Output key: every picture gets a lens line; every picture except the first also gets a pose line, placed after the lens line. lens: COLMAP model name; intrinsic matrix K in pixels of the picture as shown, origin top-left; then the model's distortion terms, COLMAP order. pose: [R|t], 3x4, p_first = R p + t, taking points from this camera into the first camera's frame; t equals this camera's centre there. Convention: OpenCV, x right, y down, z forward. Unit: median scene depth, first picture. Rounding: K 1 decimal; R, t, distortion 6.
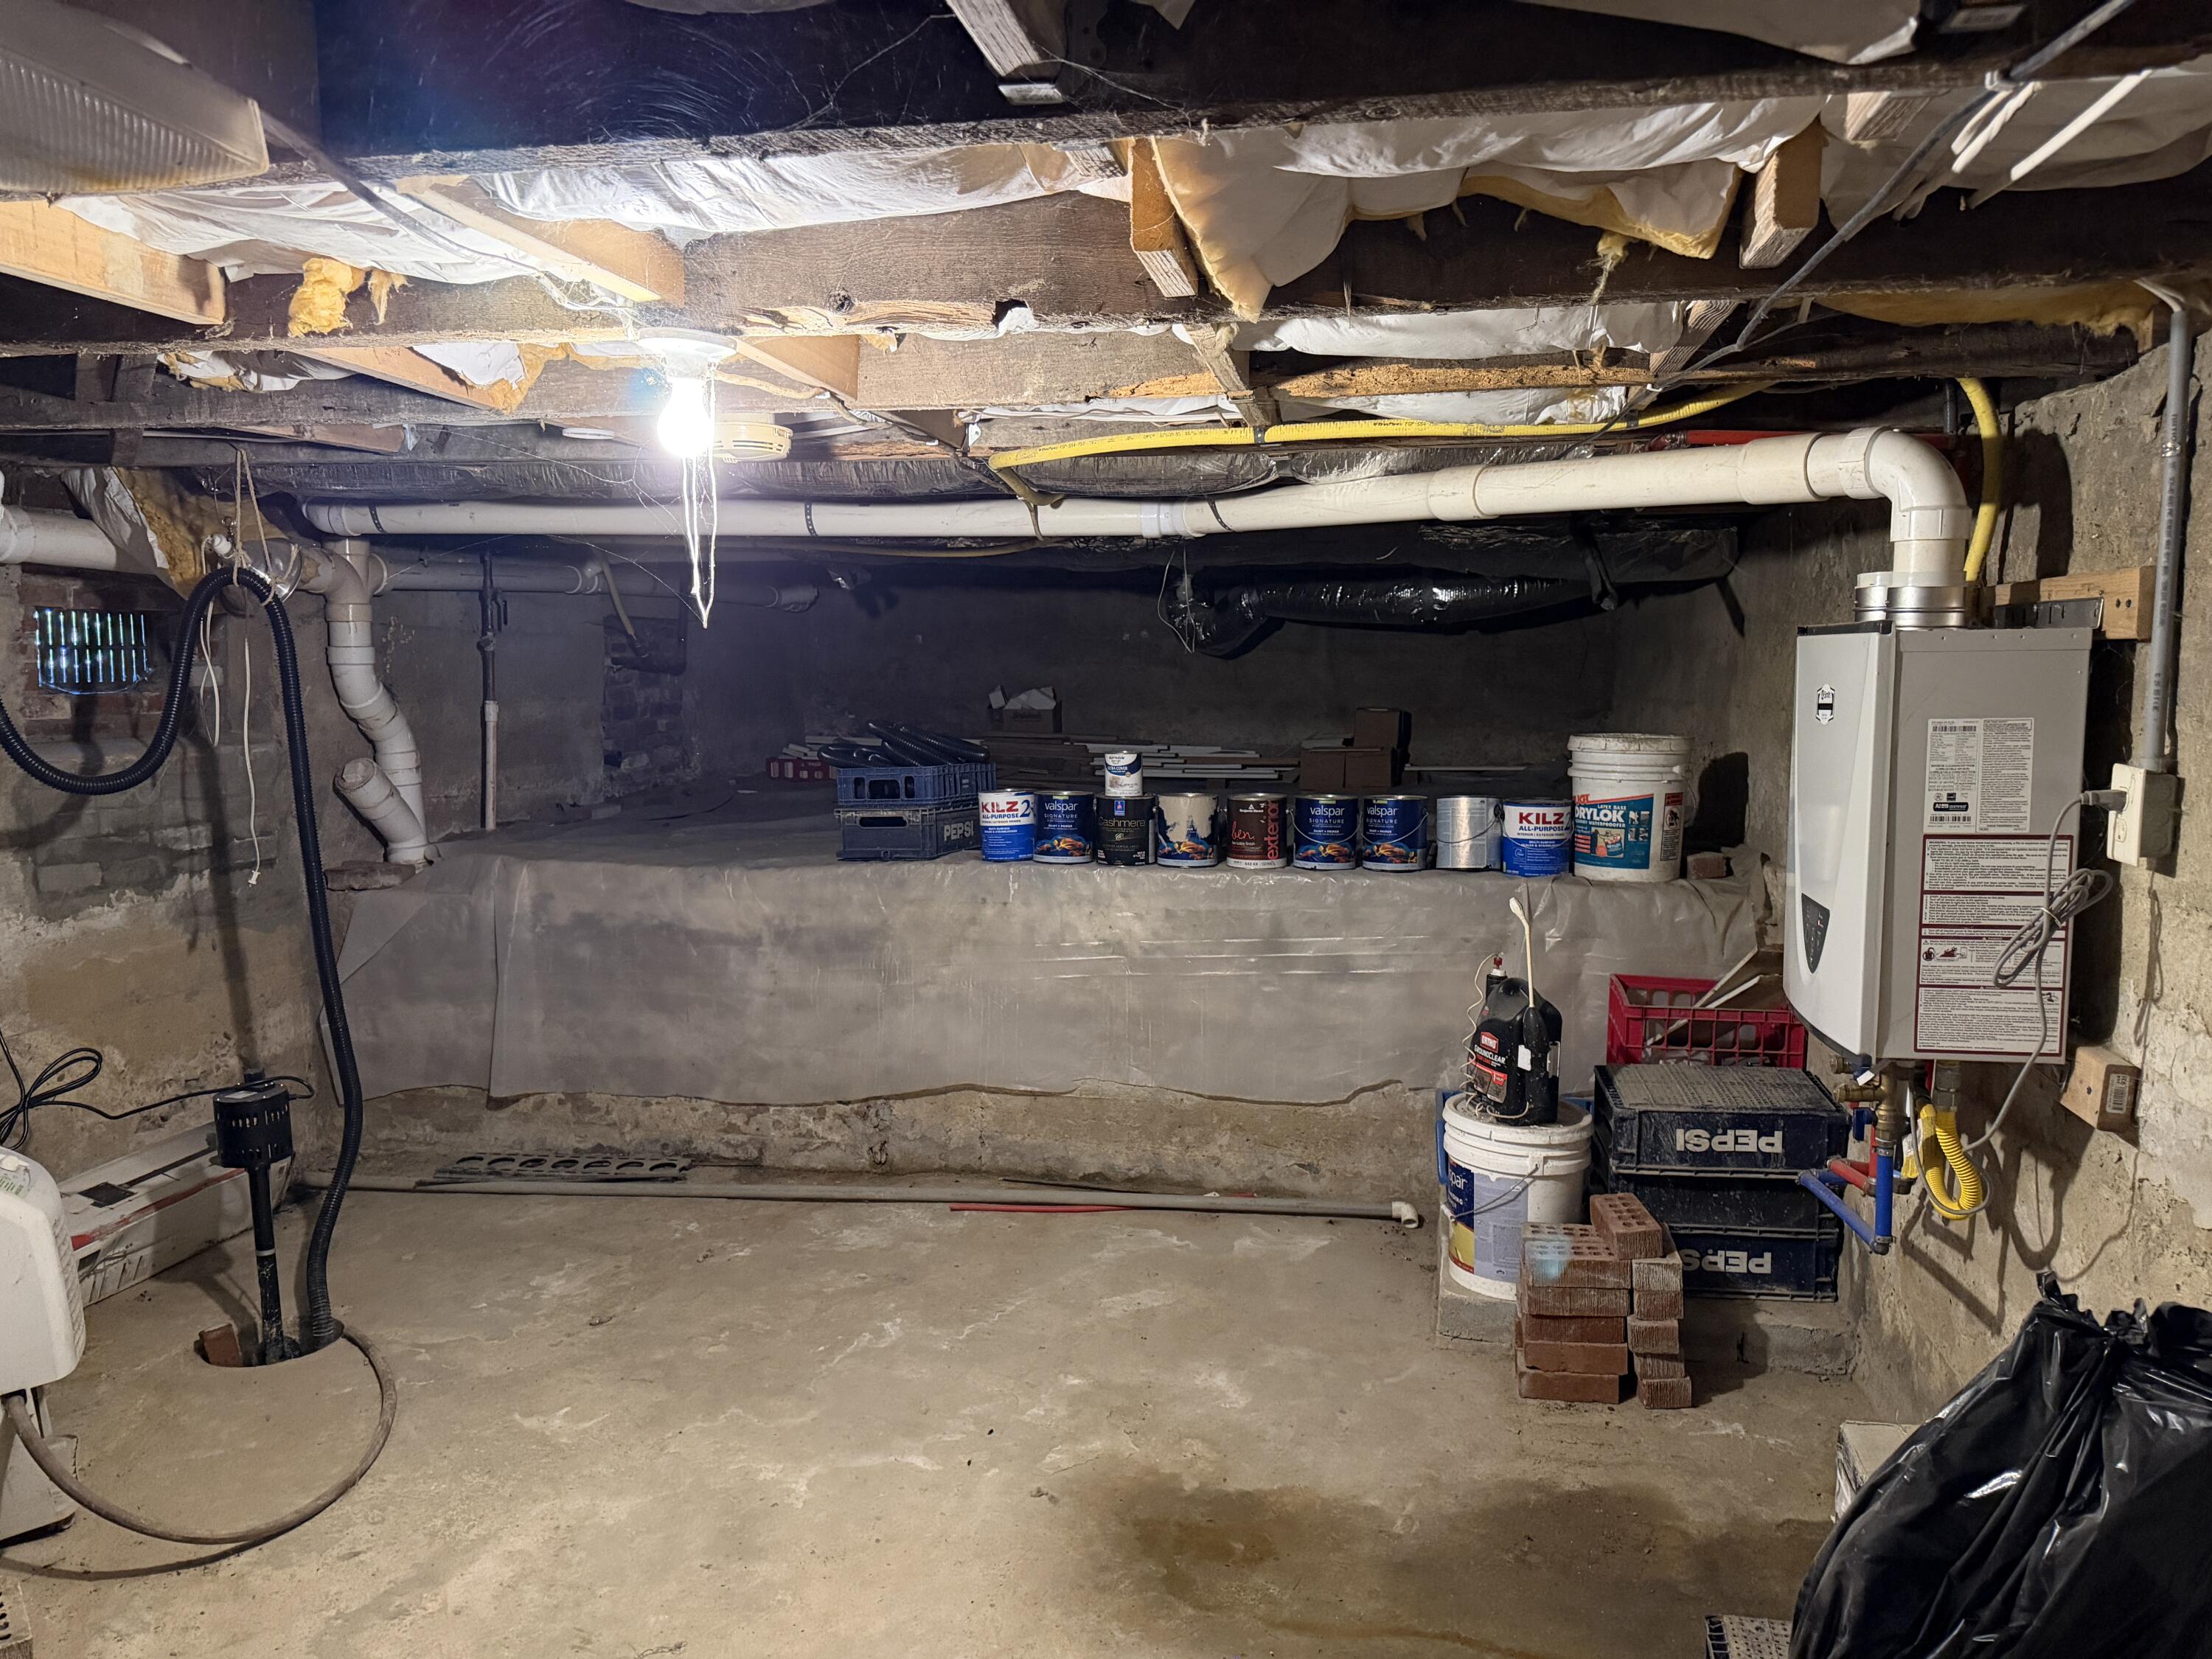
lens RADIAL K [[1577.7, 0, 1111.8], [0, 1577.7, 821.3], [0, 0, 1]] dist [0.050664, -0.045666]
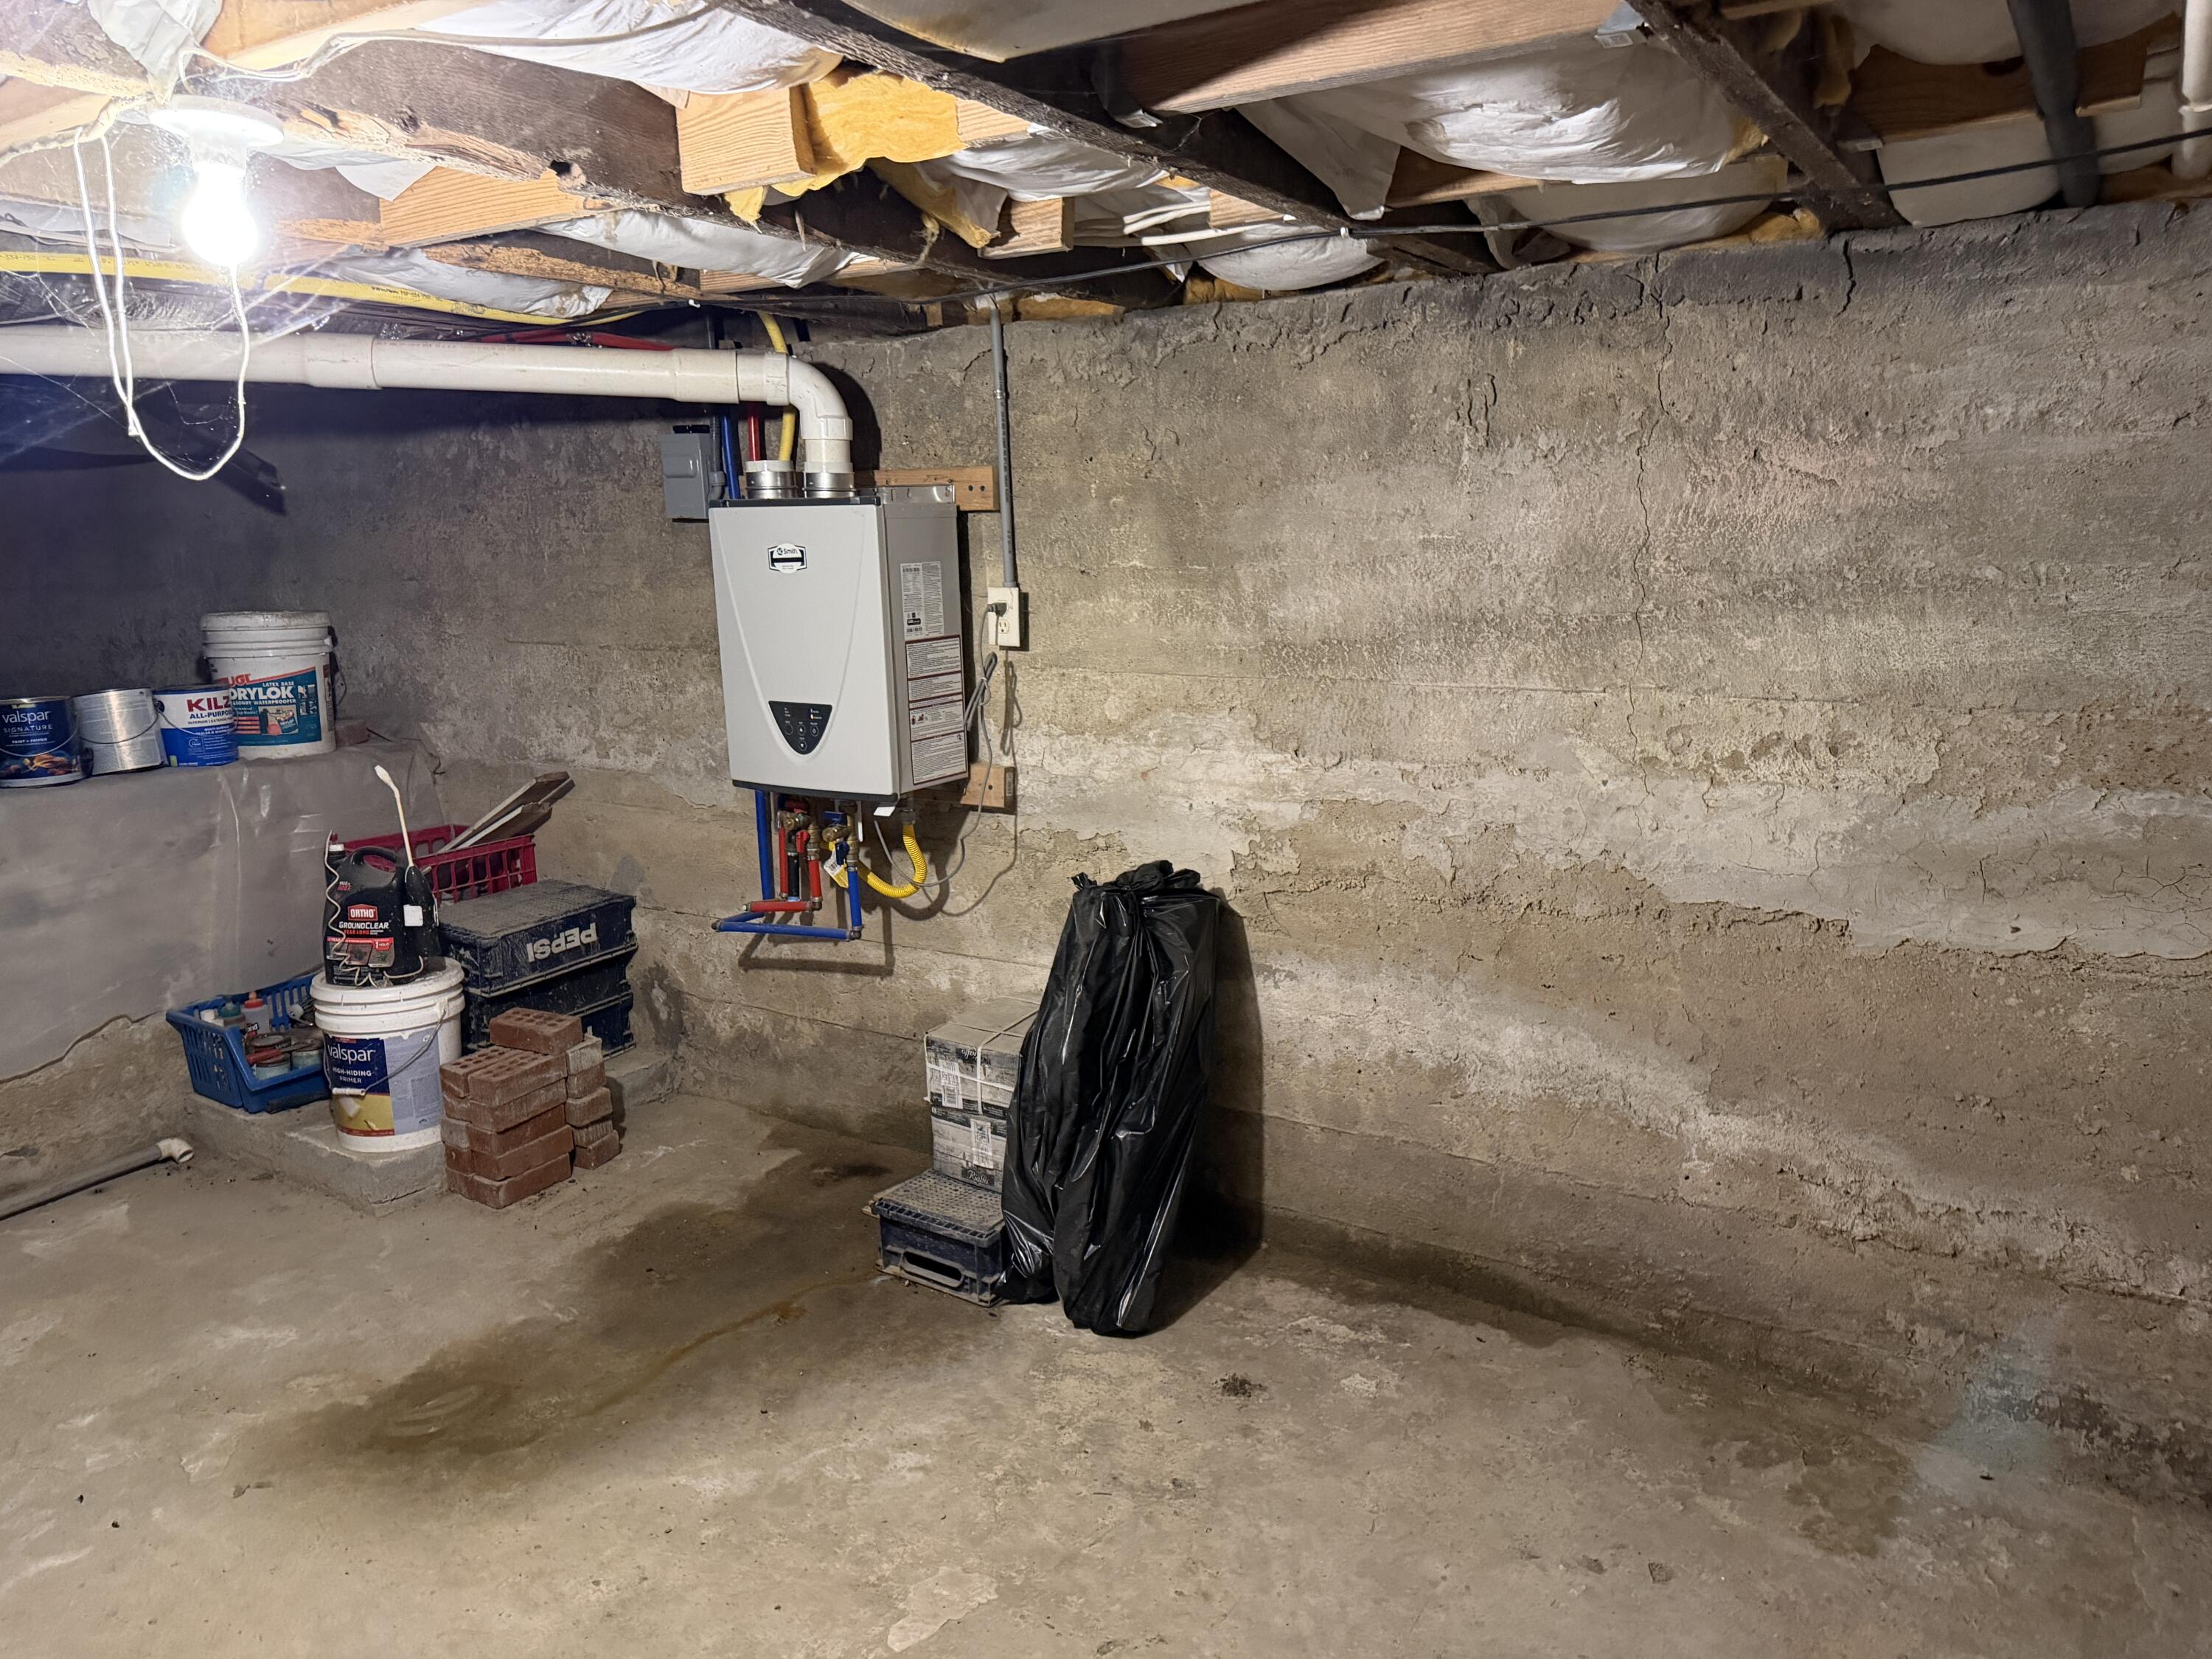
lens RADIAL K [[1577.7, 0, 1112.9], [0, 1577.7, 829.5], [0, 0, 1]] dist [0.050664, -0.045666]
pose [[0.356755, -0.182869, 0.916125, -0.530508], [0.114524, 0.981818, 0.151384, -0.013304], [-0.927151, 0.050911, 0.371212, 0.177387]]
